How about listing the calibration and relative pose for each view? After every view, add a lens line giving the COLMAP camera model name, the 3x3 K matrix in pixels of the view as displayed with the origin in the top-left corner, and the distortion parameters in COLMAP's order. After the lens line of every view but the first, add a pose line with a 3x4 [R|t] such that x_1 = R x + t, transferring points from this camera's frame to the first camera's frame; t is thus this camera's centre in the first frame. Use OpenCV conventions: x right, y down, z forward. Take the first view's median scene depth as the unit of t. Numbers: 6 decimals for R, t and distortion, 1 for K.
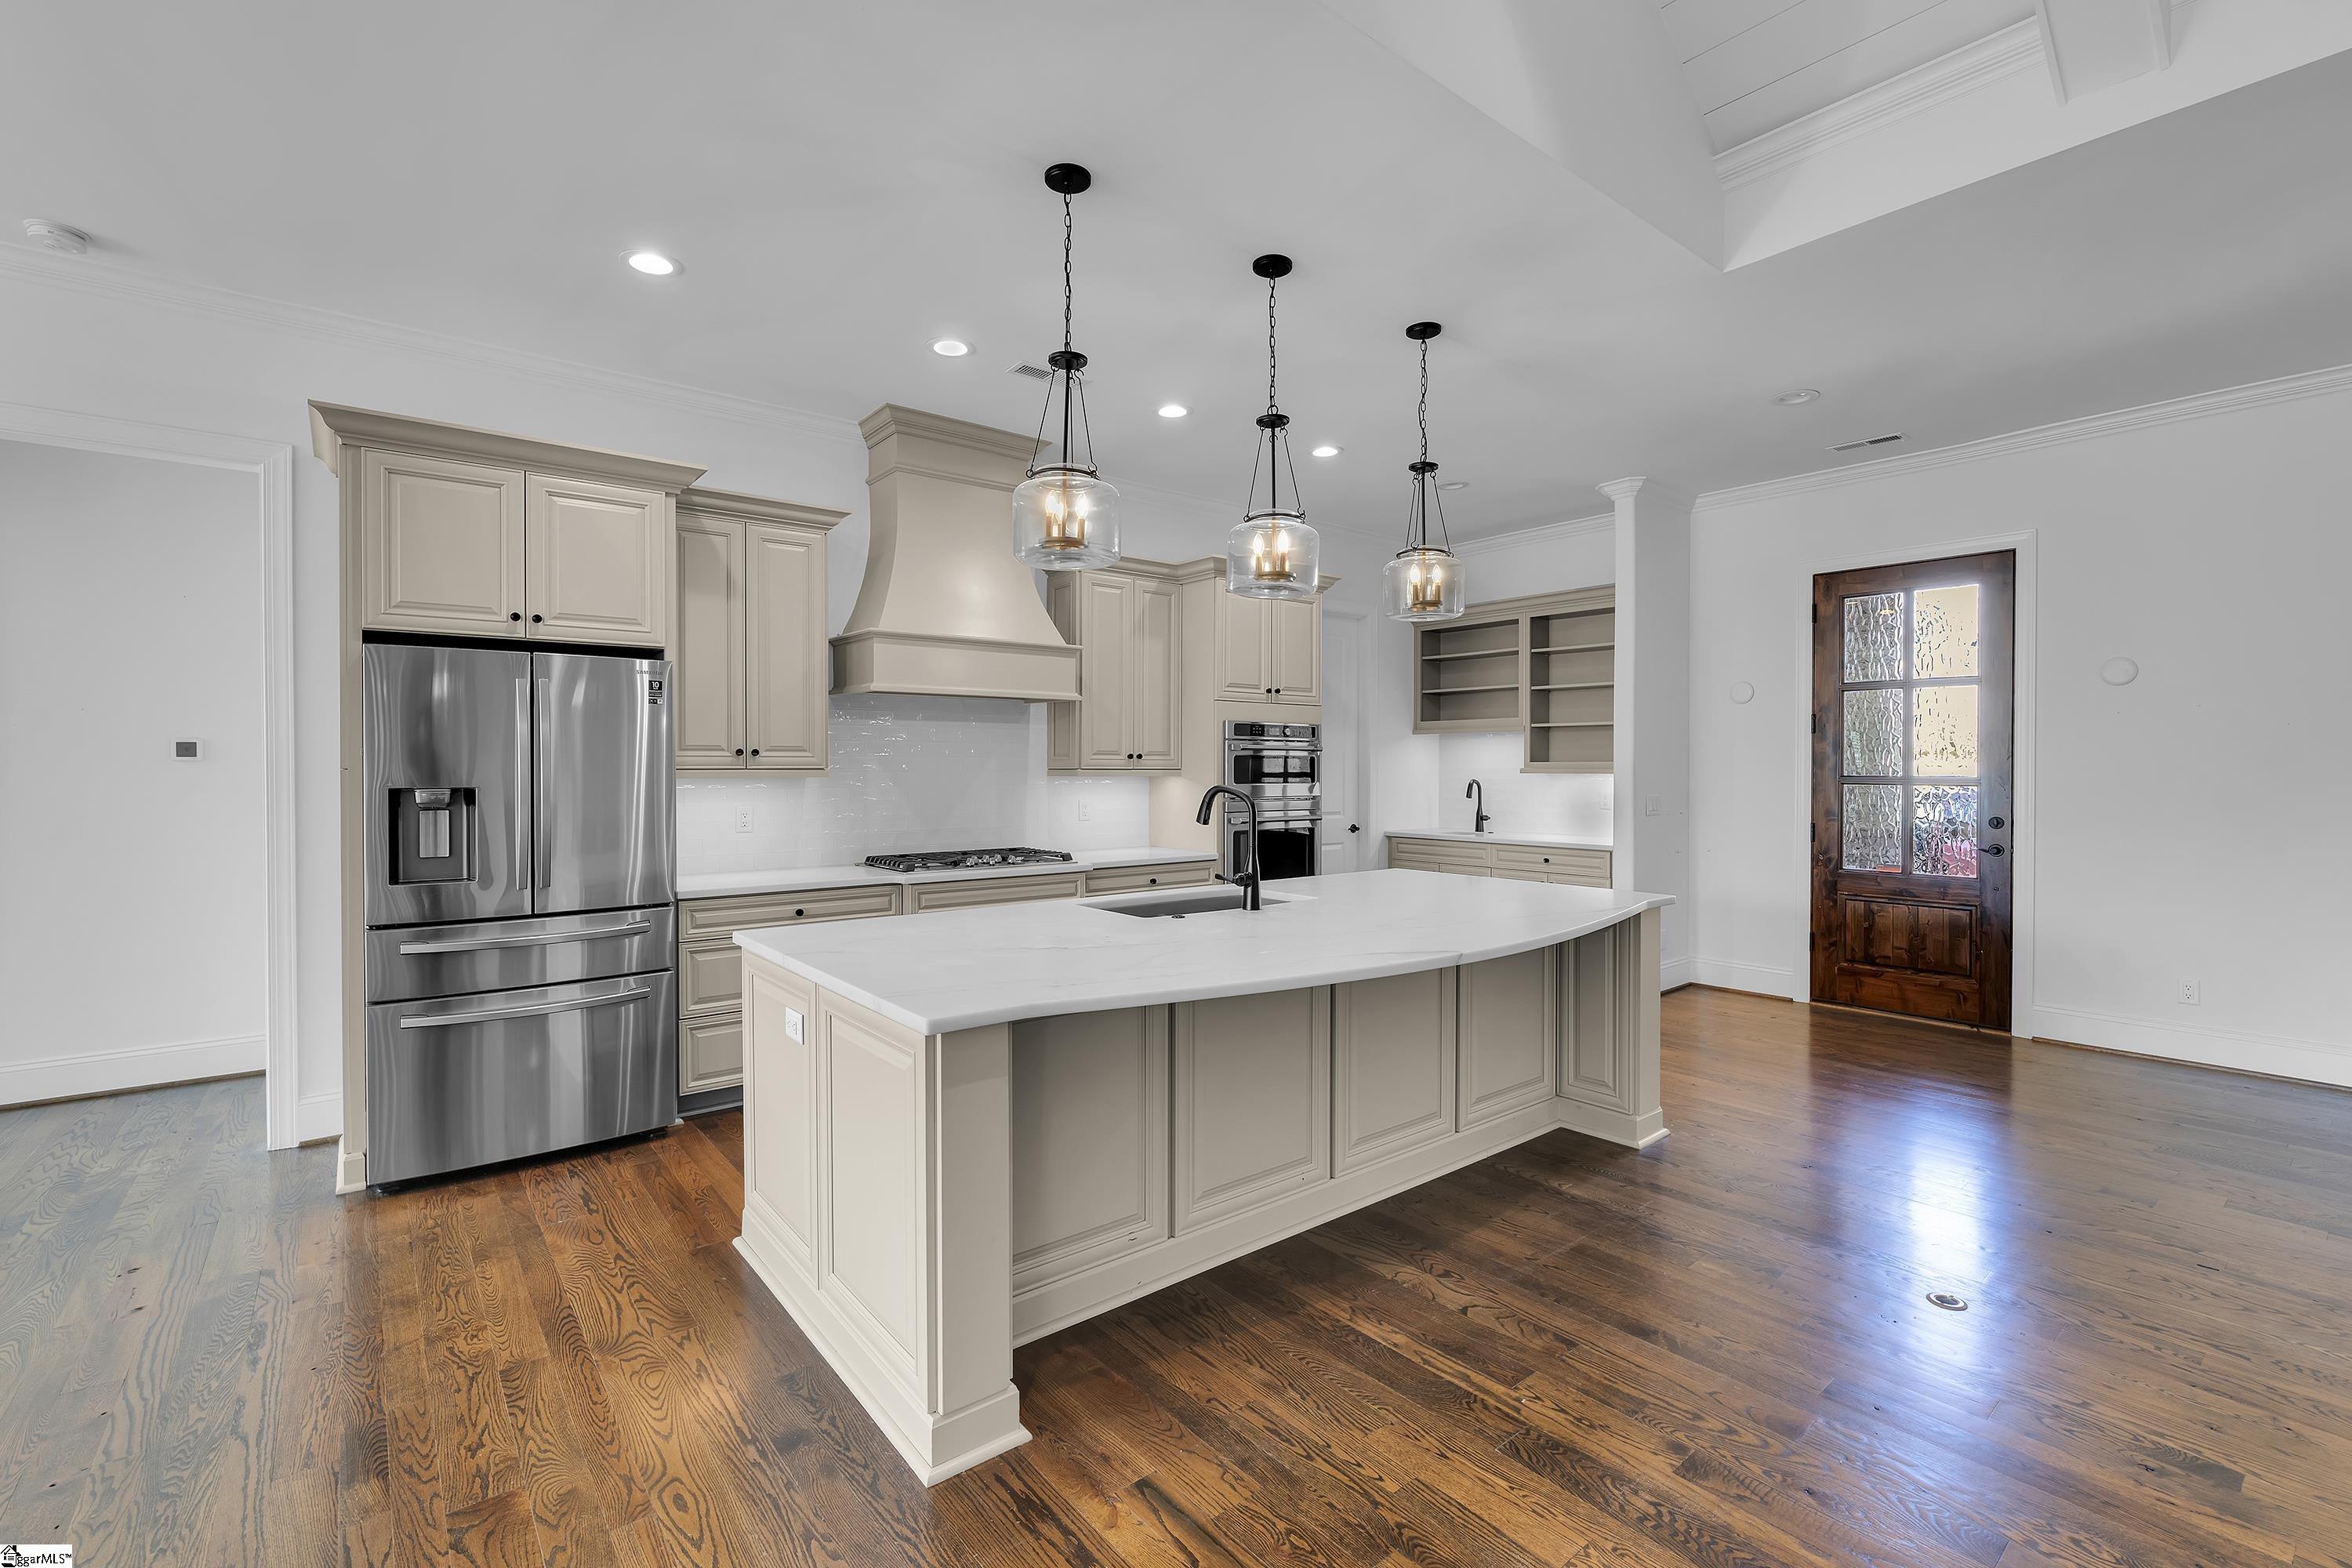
lens RADIAL K [[998.1, 0, 1178.7], [0, 998.1, 774.3], [0, 0, 1]] dist [-0.002006, 0.000161]
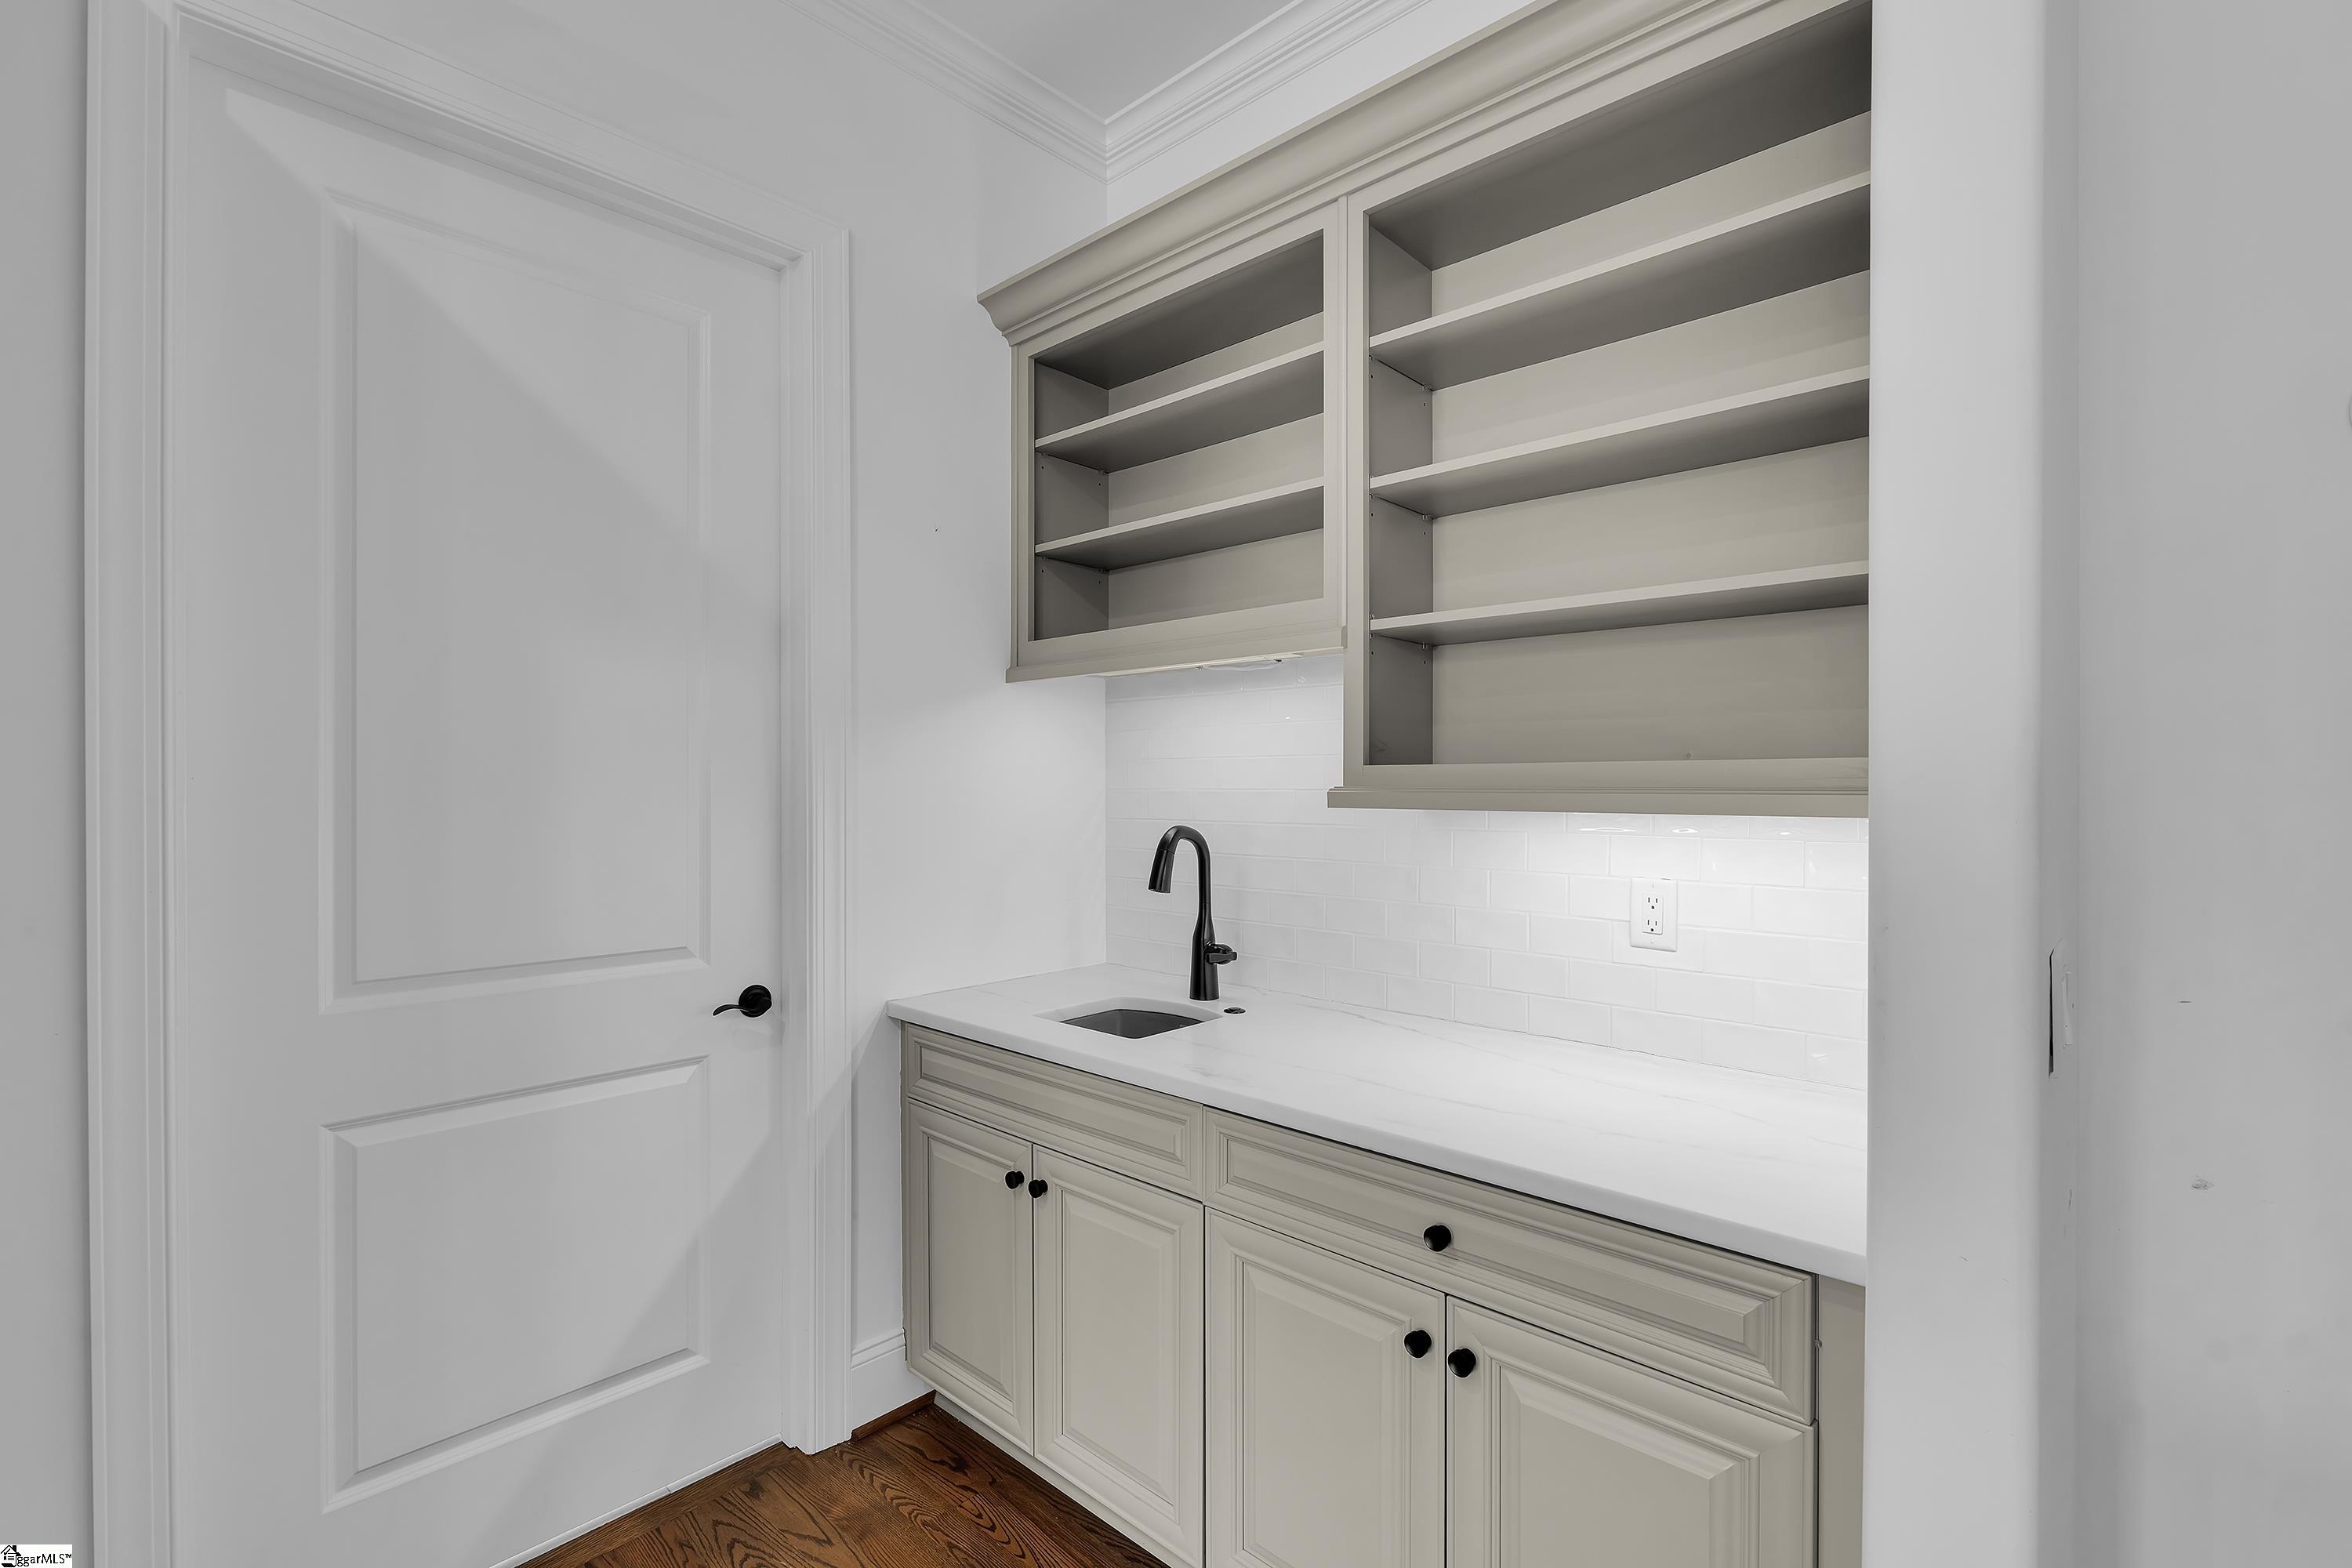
lens RADIAL K [[940.7, 0, 1178.1], [0, 940.7, 792.2], [0, 0, 1]] dist [-0.001685, -0.000181]
pose [[0.990218, 0.001346, 0.139525, 0.364173], [-0.000286, 0.999971, -0.007615, -0.004446], [-0.139531, 0.007501, 0.990189, 1.030034]]
